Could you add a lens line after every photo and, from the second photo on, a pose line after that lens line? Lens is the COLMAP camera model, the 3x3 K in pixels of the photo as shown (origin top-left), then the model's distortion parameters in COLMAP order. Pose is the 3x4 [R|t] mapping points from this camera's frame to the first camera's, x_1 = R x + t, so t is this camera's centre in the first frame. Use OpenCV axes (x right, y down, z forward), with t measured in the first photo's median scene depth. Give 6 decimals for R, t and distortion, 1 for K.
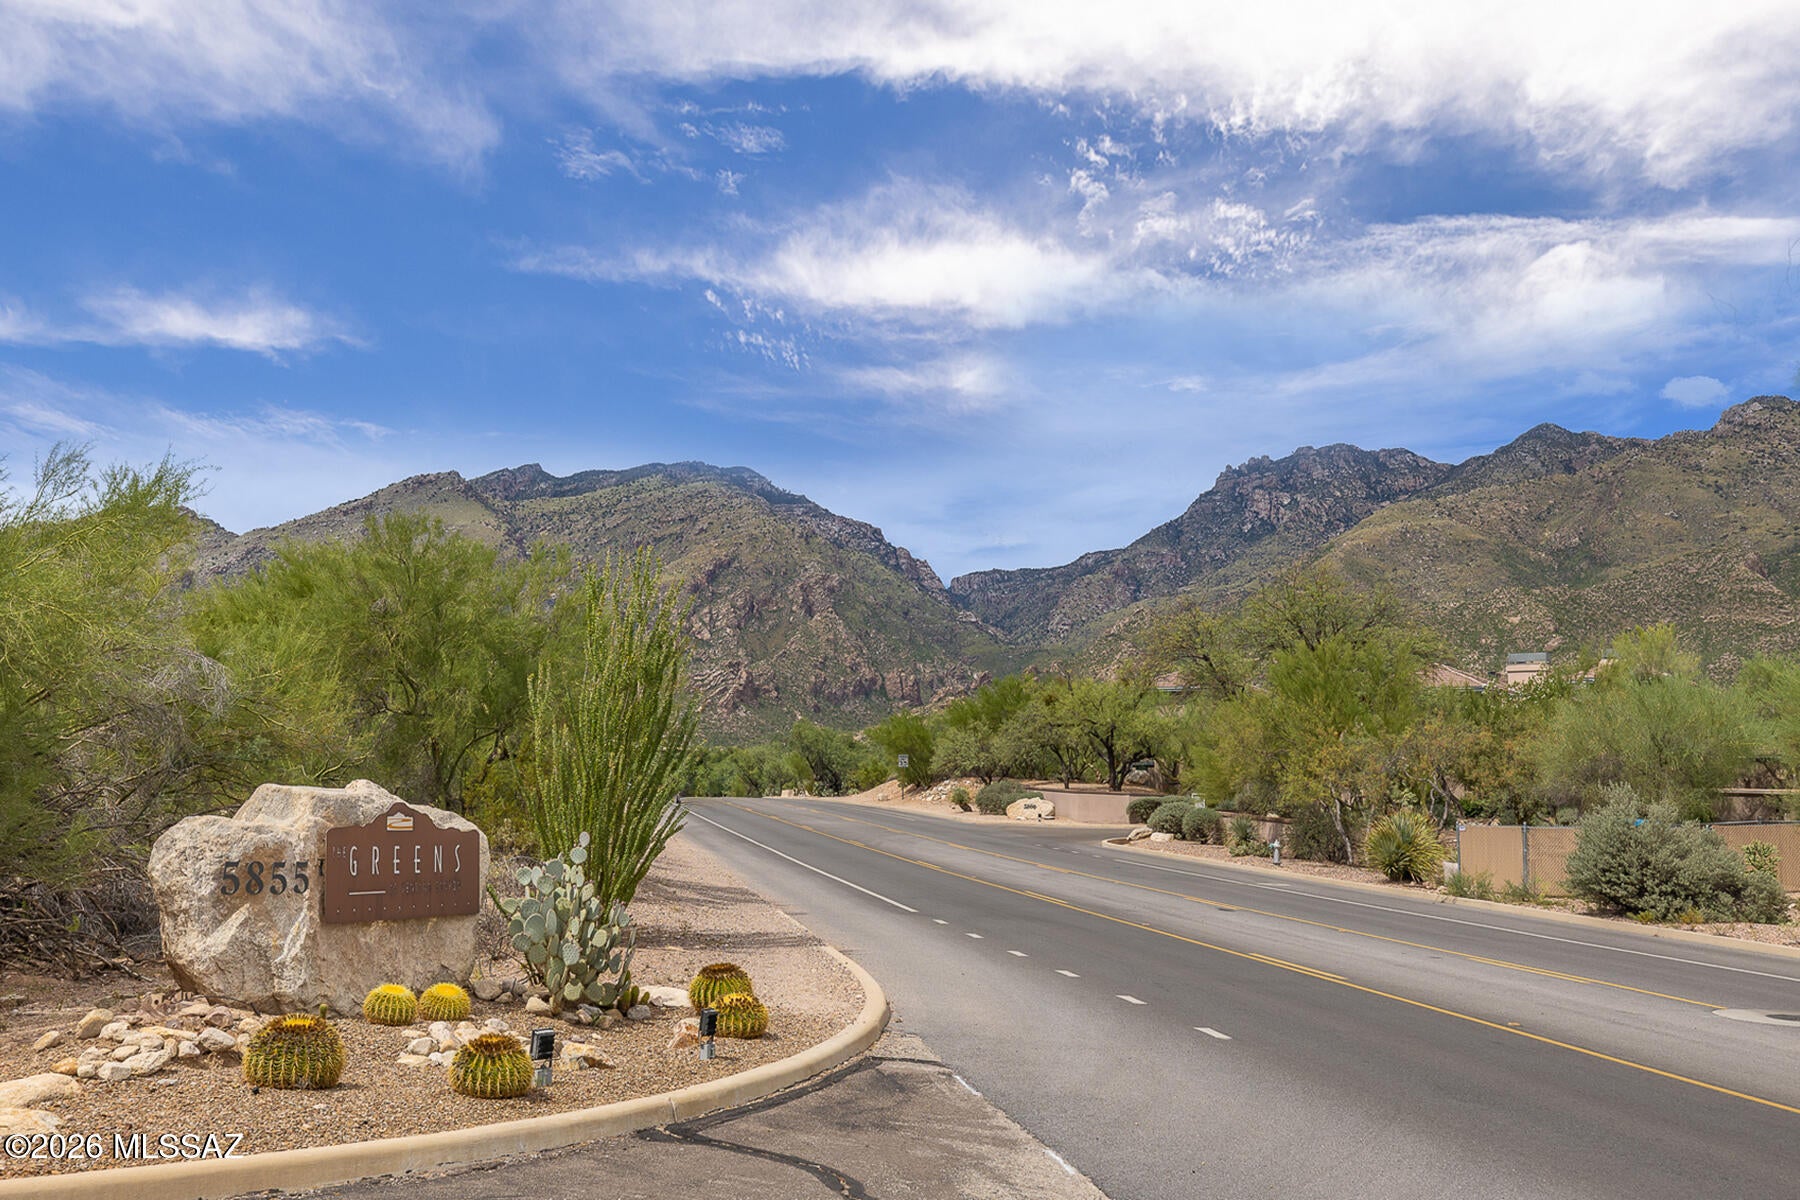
lens RADIAL K [[1641.4, 0, 904.0], [0, 1641.4, 599.7], [0, 0, 1]] dist [0.008686, -0.000535]
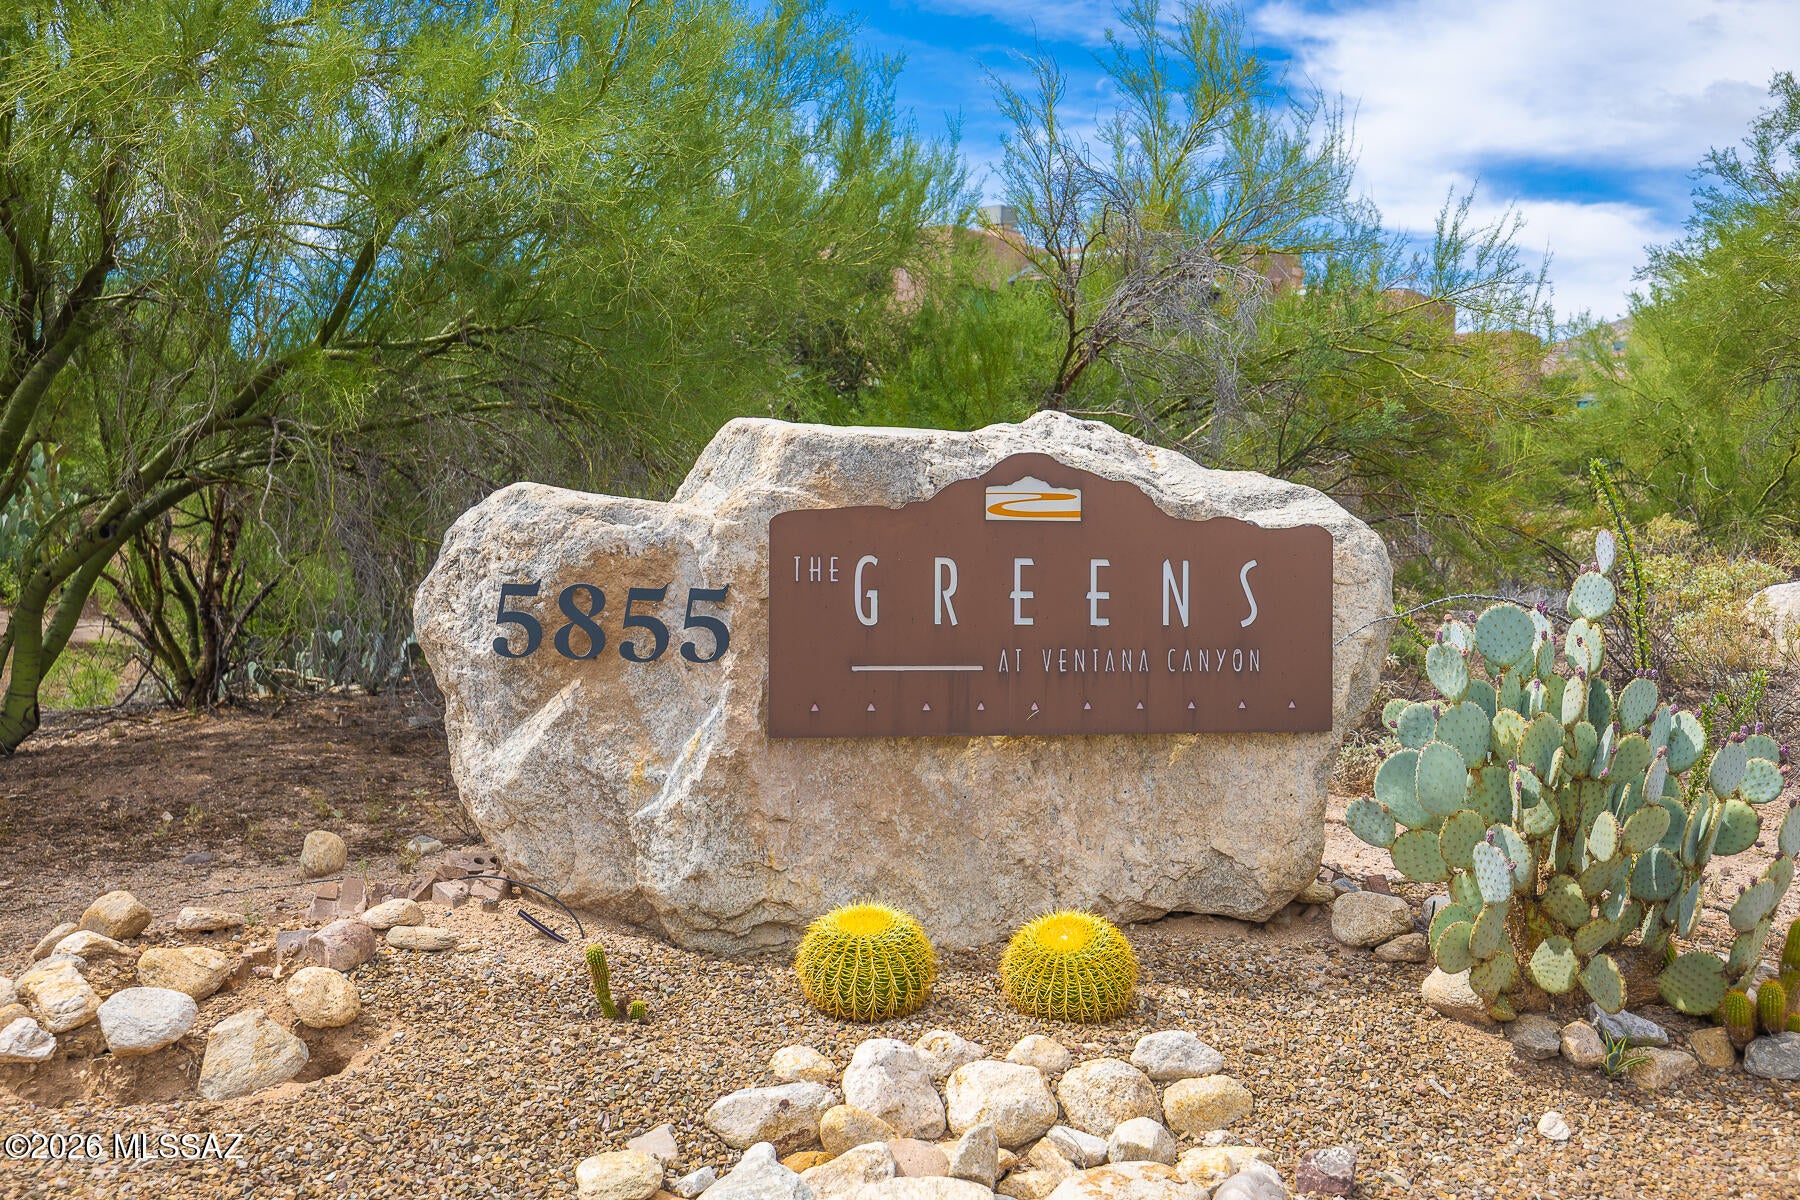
lens RADIAL K [[1641.4, 0, 900.8], [0, 1641.4, 597.2], [0, 0, 1]] dist [0.008686, -0.000535]
pose [[0.582638, 0.023172, -0.812401, 0.004285], [0.102246, 0.989562, 0.101554, 0.086790], [0.806274, -0.142234, 0.574187, 0.558783]]
